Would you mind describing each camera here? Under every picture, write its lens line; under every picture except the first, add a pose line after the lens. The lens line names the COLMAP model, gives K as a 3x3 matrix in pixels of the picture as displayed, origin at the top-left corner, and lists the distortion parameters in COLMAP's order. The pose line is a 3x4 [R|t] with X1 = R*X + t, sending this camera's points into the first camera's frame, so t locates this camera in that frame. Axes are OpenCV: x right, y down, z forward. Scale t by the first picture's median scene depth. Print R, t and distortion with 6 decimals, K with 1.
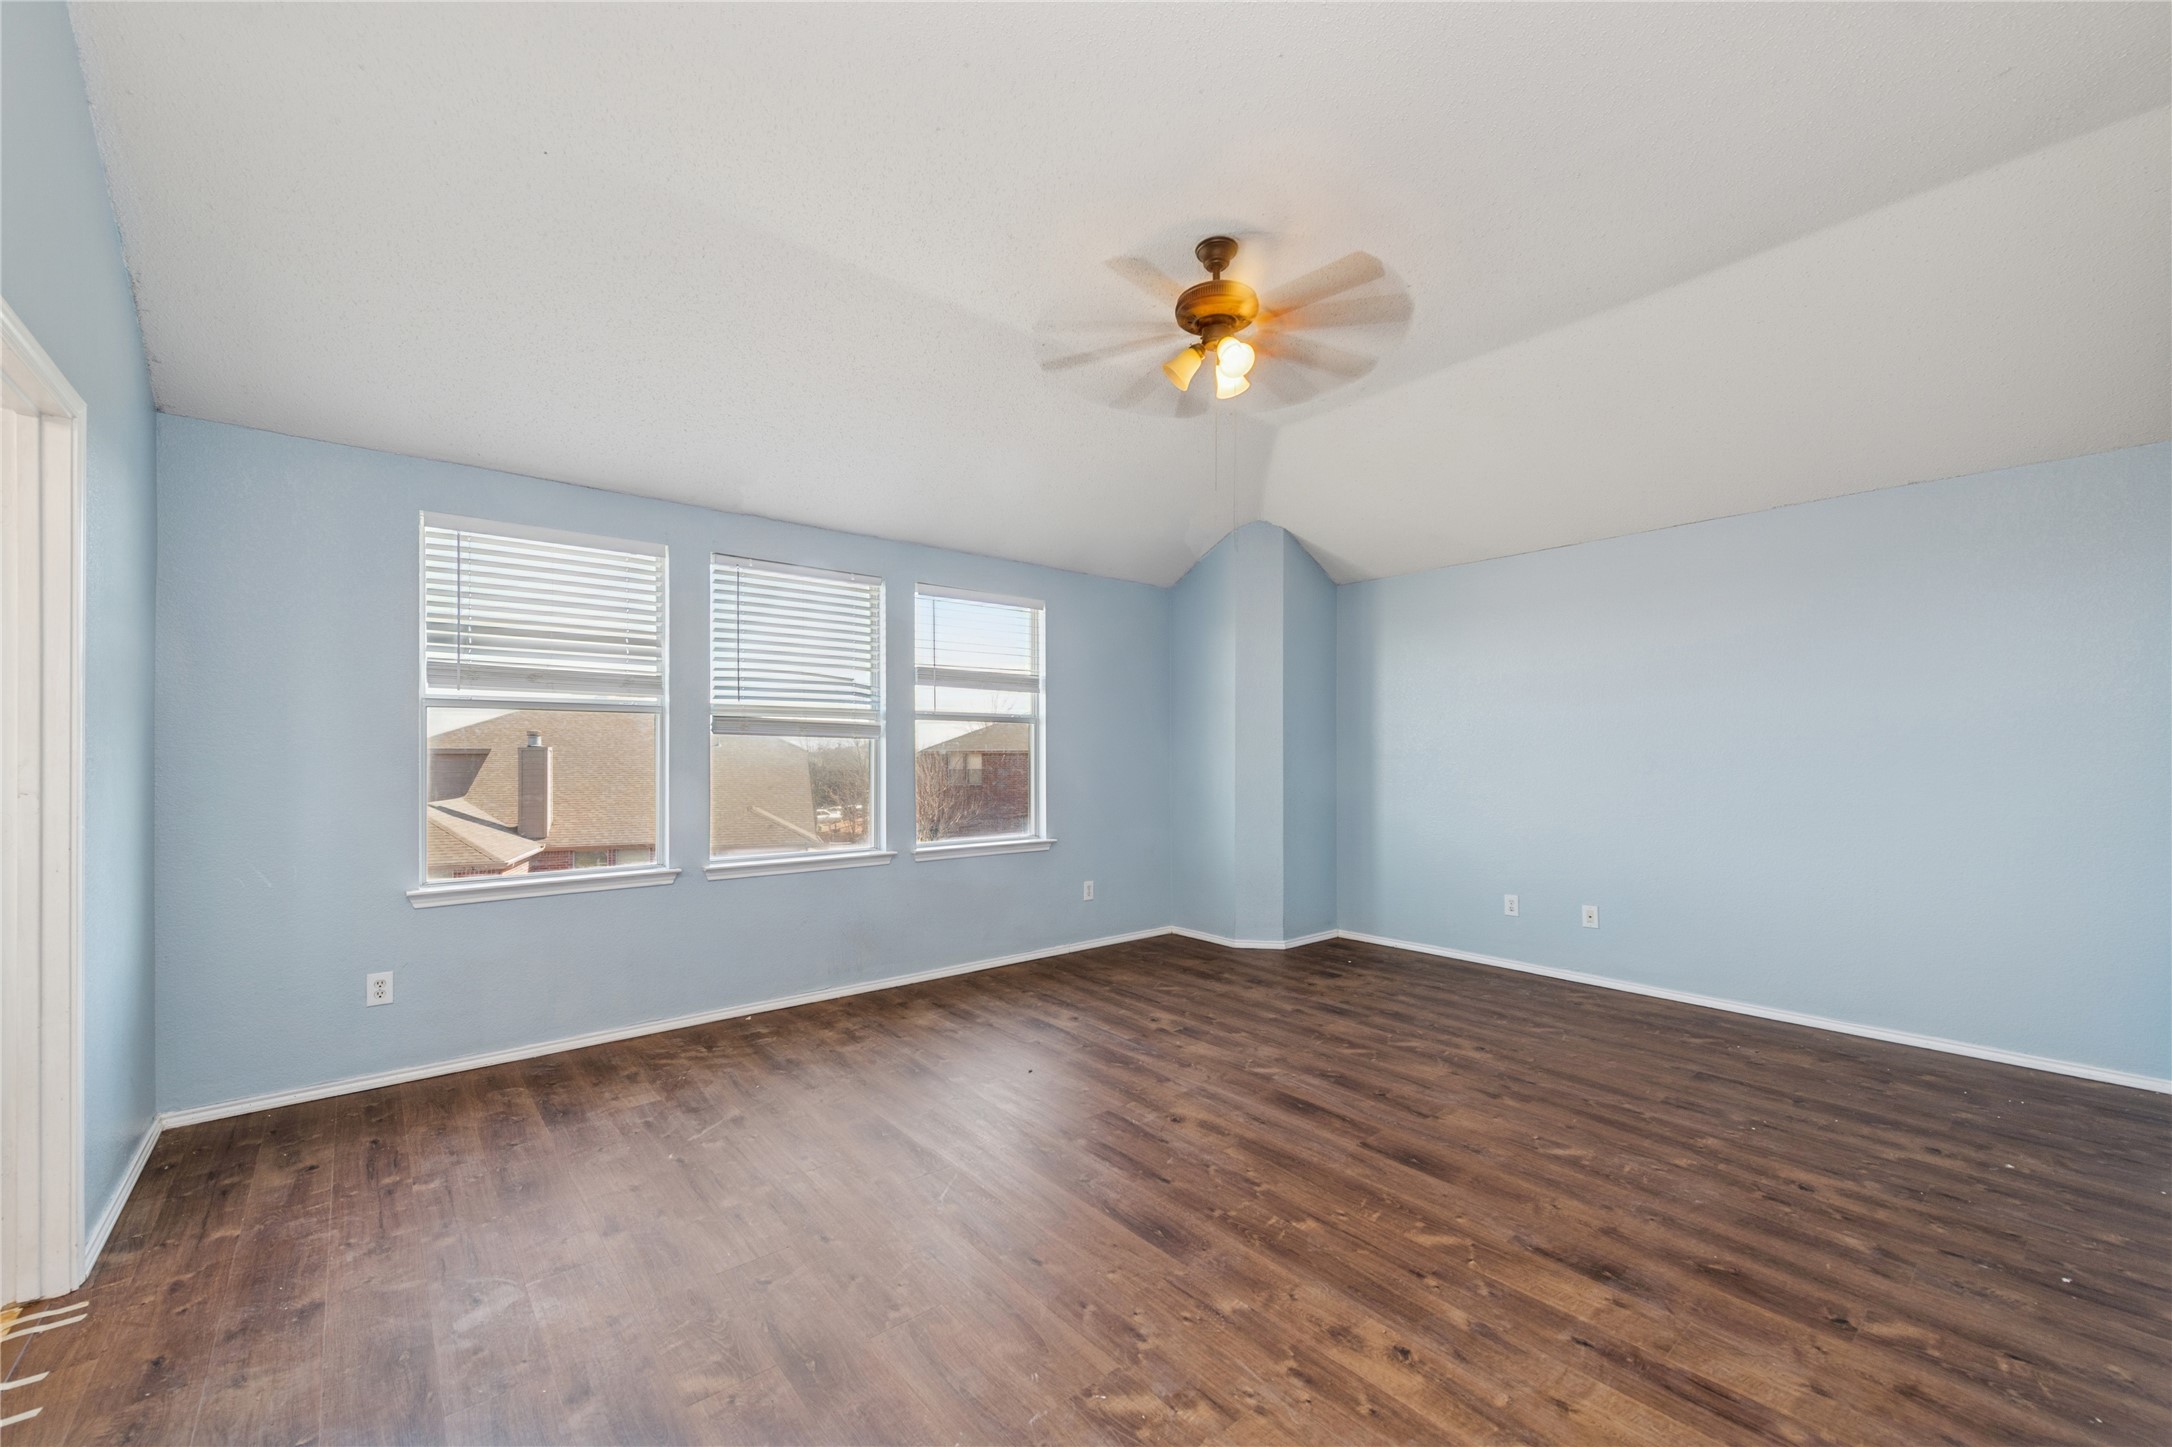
lens RADIAL K [[853.6, 0, 1094.6], [0, 853.6, 737.1], [0, 0, 1]] dist [0.009400, -0.002875]
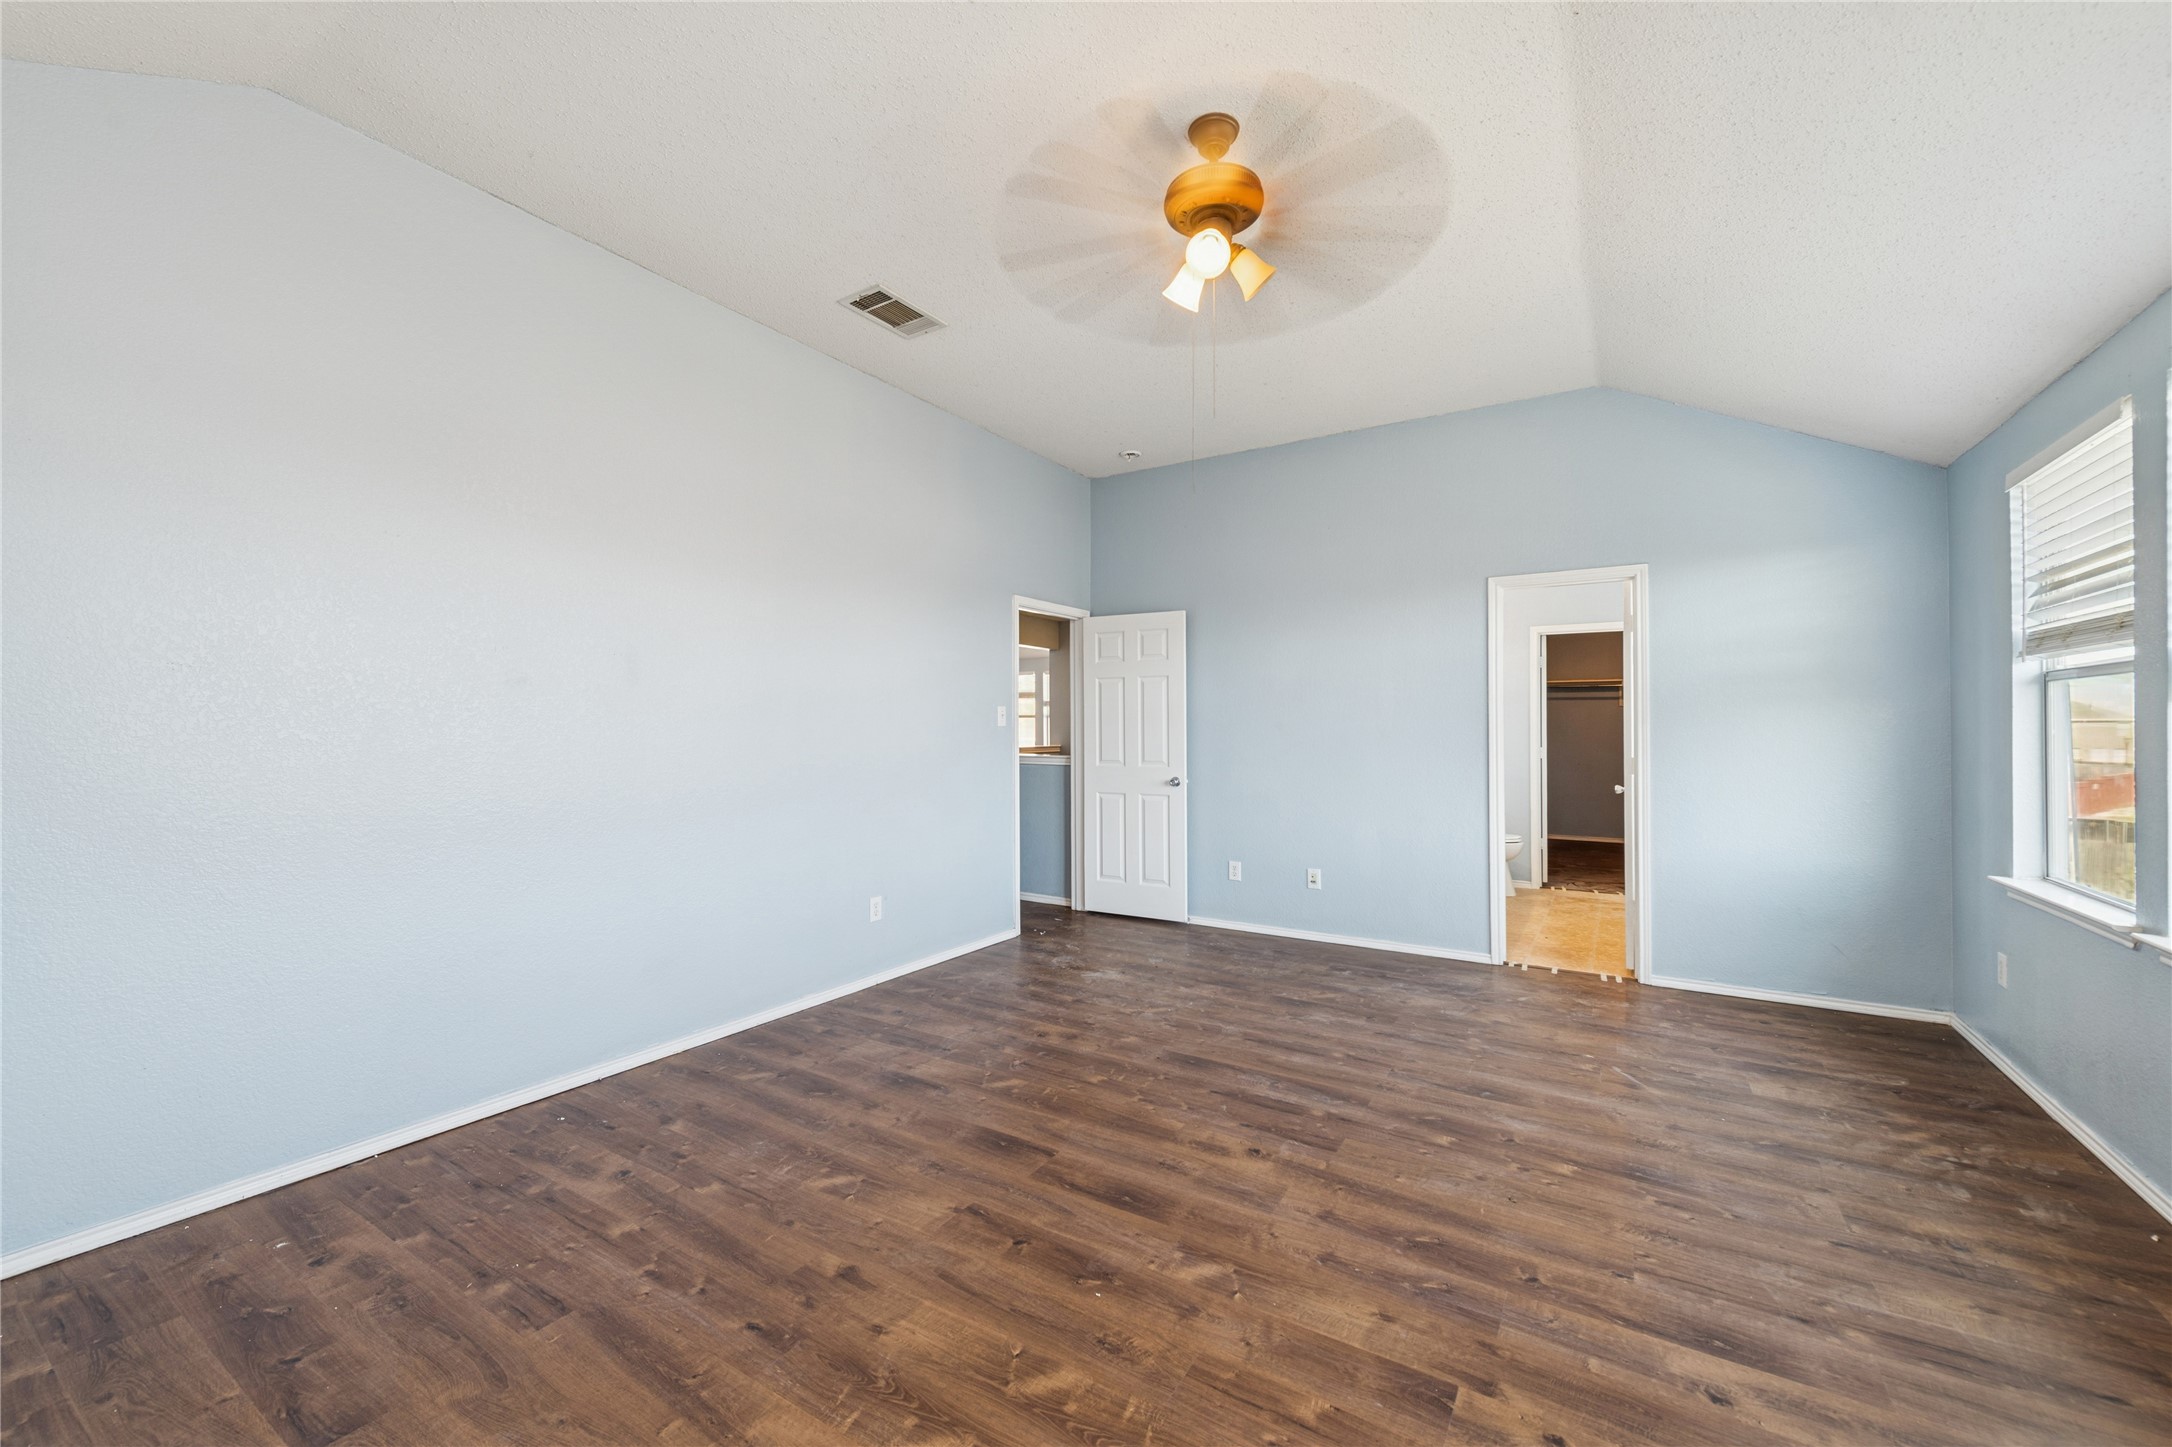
lens RADIAL K [[853.6, 0, 1084.7], [0, 853.6, 728.2], [0, 0, 1]] dist [0.009400, -0.002875]
pose [[-0.953155, -0.000677, -0.302482, 0.533046], [0.004736, 0.999842, -0.017161, 0.028041], [0.302446, -0.017790, -0.953001, 1.809927]]
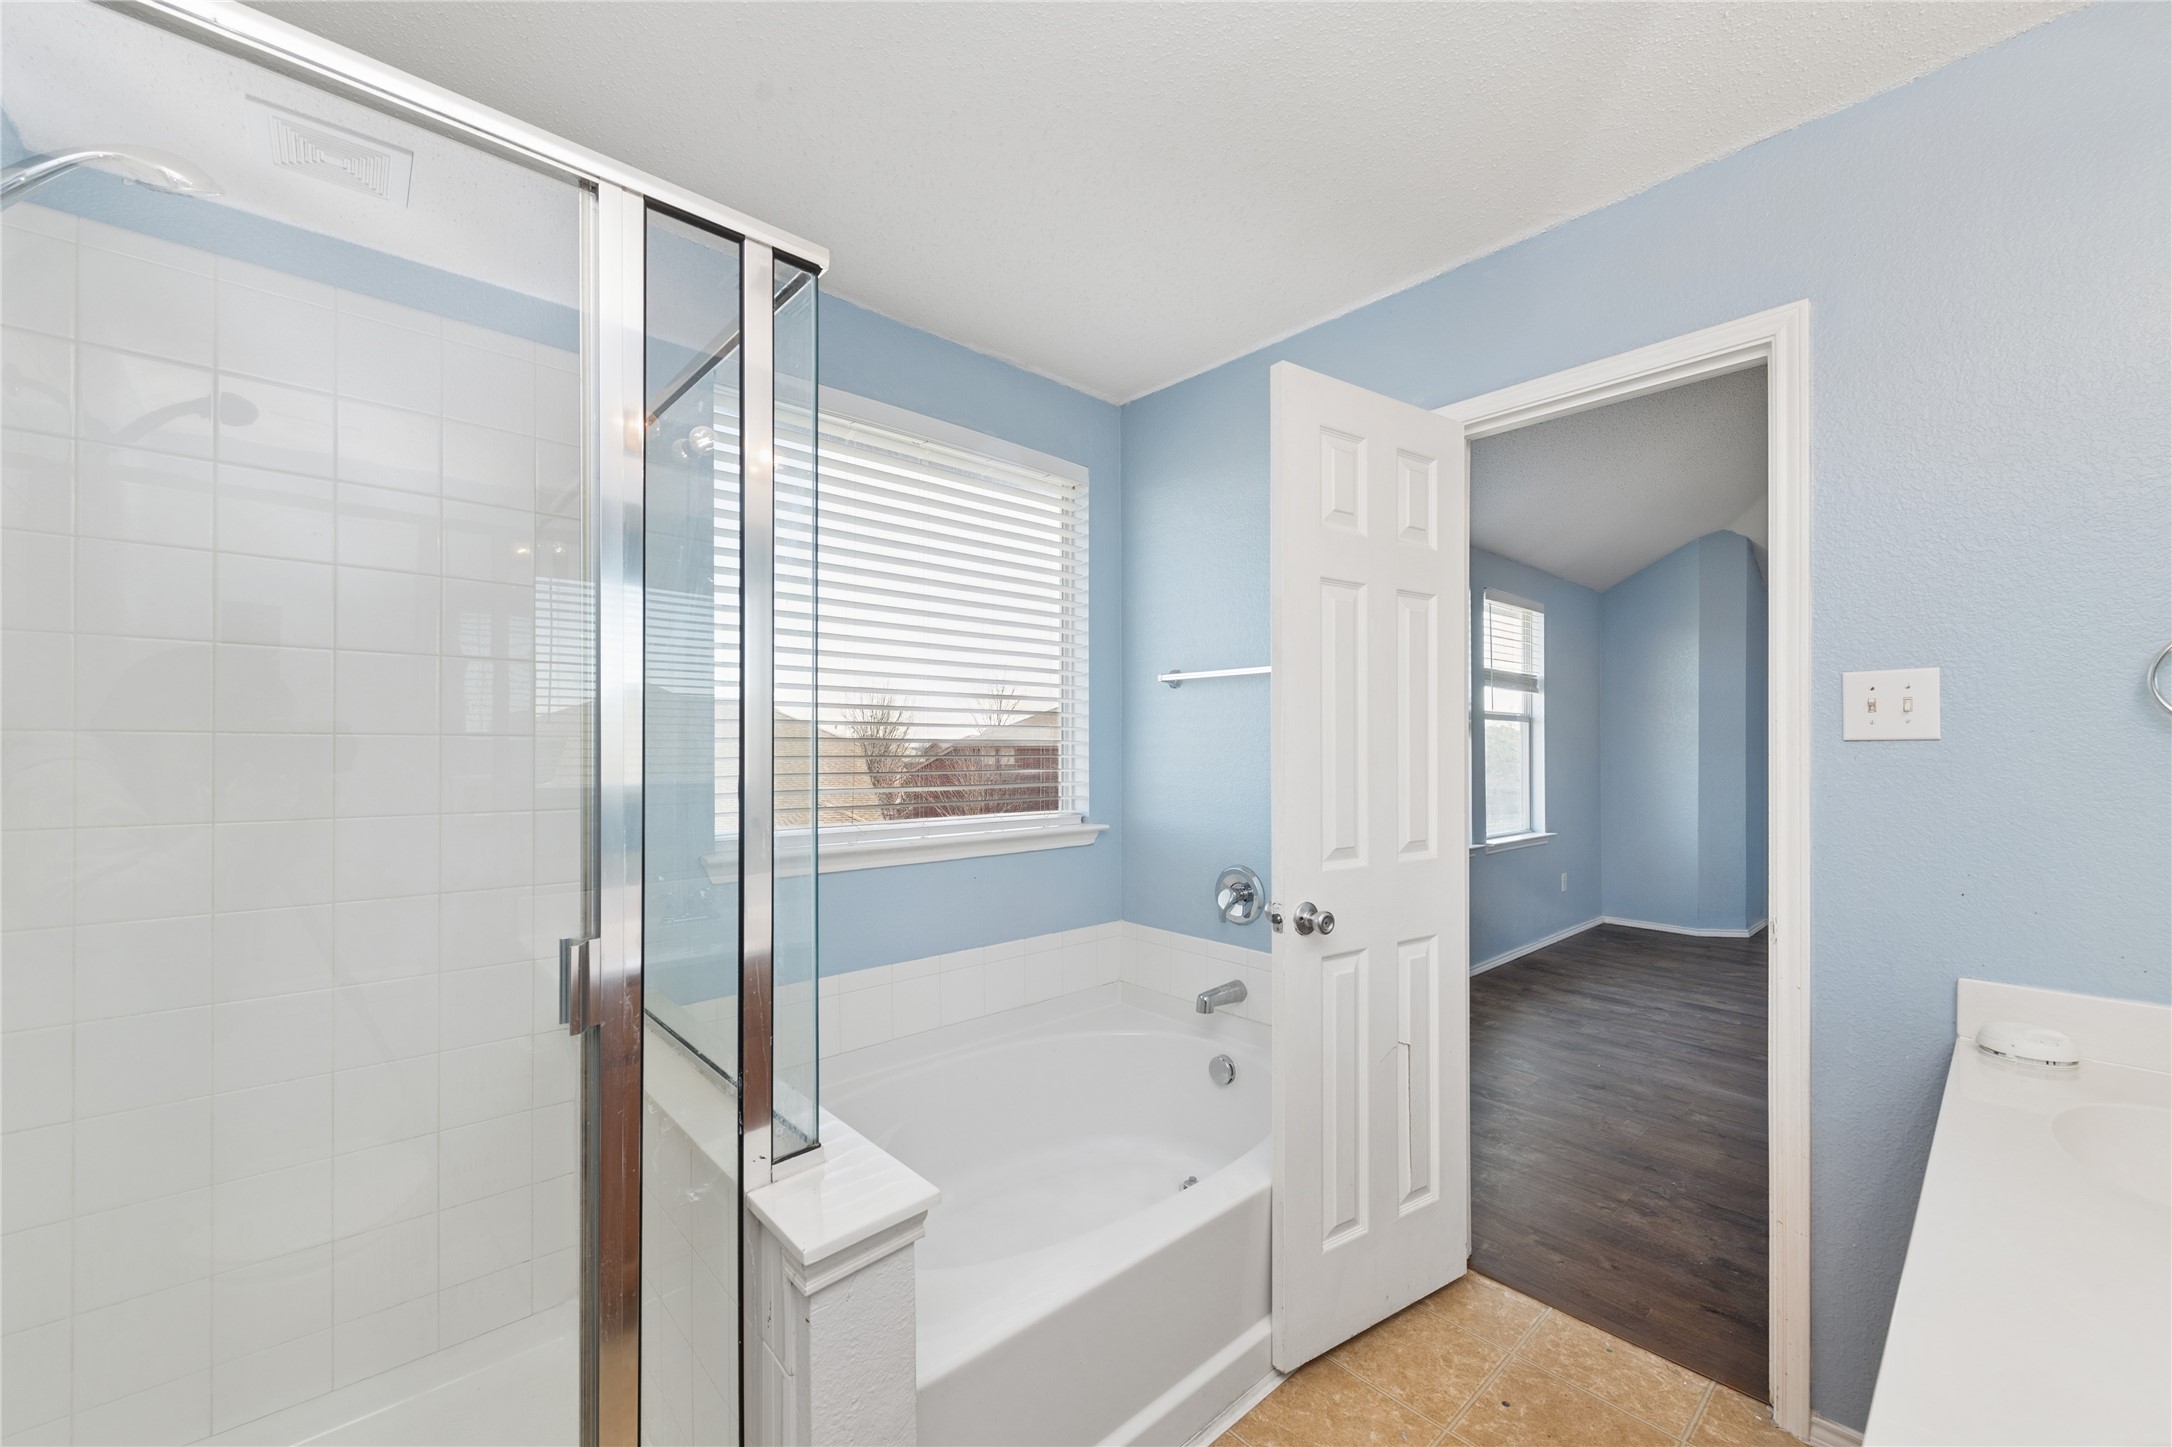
lens RADIAL K [[853.6, 0, 1079.8], [0, 853.6, 738.6], [0, 0, 1]] dist [0.009400, -0.002875]
pose [[0.999416, -0.003429, 0.033986, -1.191209], [0.003051, 0.999933, 0.011174, -0.016881], [-0.034022, -0.011063, 0.999360, -0.049166]]
